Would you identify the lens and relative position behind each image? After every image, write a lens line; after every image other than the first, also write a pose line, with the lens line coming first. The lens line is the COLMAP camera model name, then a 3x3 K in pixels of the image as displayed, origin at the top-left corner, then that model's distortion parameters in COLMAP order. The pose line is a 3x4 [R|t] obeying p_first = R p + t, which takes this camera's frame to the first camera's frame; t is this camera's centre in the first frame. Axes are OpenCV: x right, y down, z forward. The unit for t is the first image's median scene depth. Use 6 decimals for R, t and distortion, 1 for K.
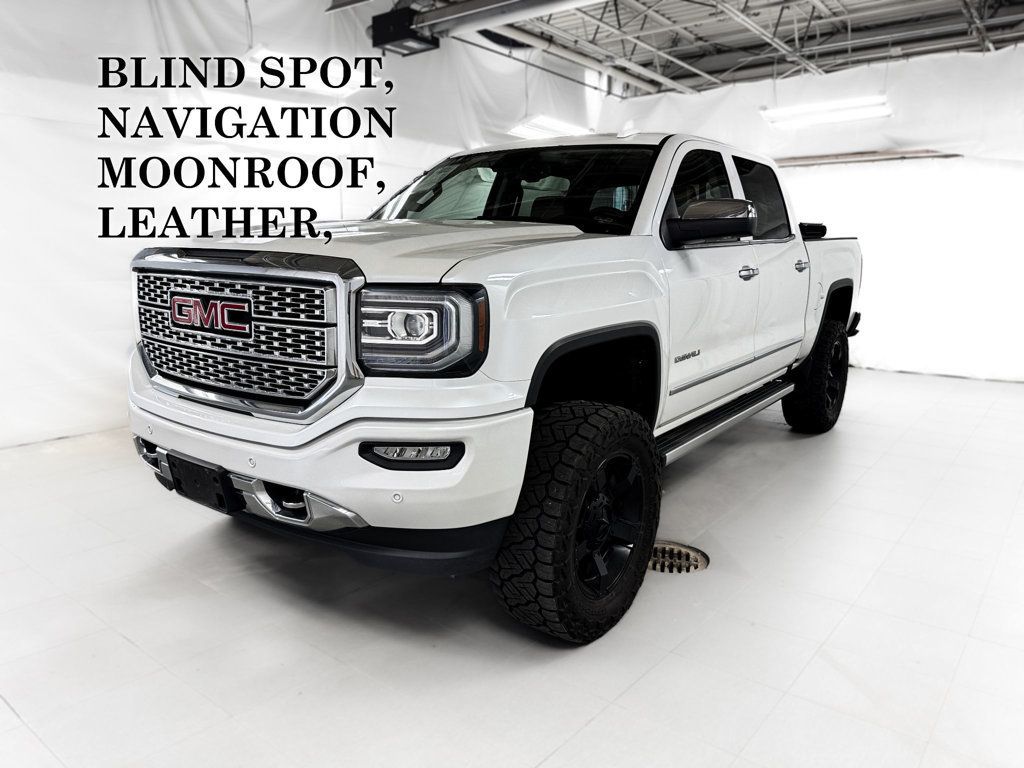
lens RADIAL K [[763.4, 0, 513.6], [0, 763.4, 387.0], [0, 0, 1]] dist [0.020933, -0.007470]
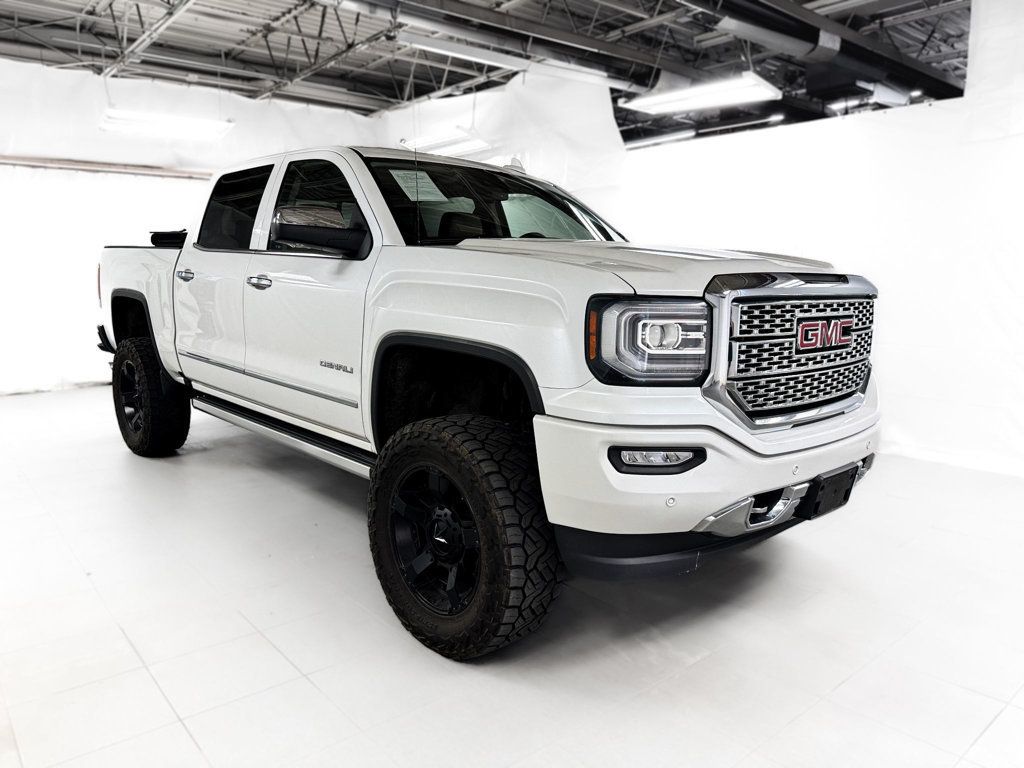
lens RADIAL K [[763.4, 0, 508.0], [0, 763.4, 386.4], [0, 0, 1]] dist [0.020933, -0.007470]
pose [[0.170994, -0.166216, 0.971150, -1.496717], [0.176473, 0.974895, 0.135785, -0.242197], [-0.969339, 0.148164, 0.196034, 1.207890]]
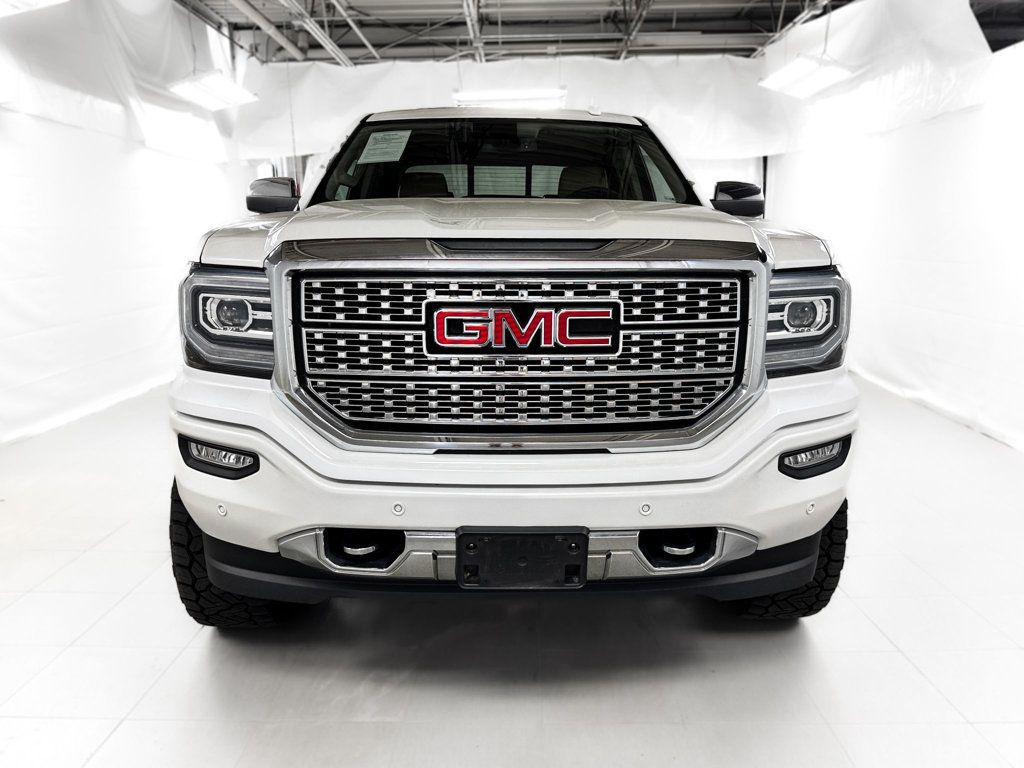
lens RADIAL K [[780.6, 0, 512.6], [0, 780.6, 381.5], [0, 0, 1]] dist [0.063535, -0.012309]
pose [[0.785010, -0.136291, 0.604305, -0.843282], [0.130980, 0.989961, 0.053121, -0.084292], [-0.605479, 0.037451, 0.794980, 0.411201]]
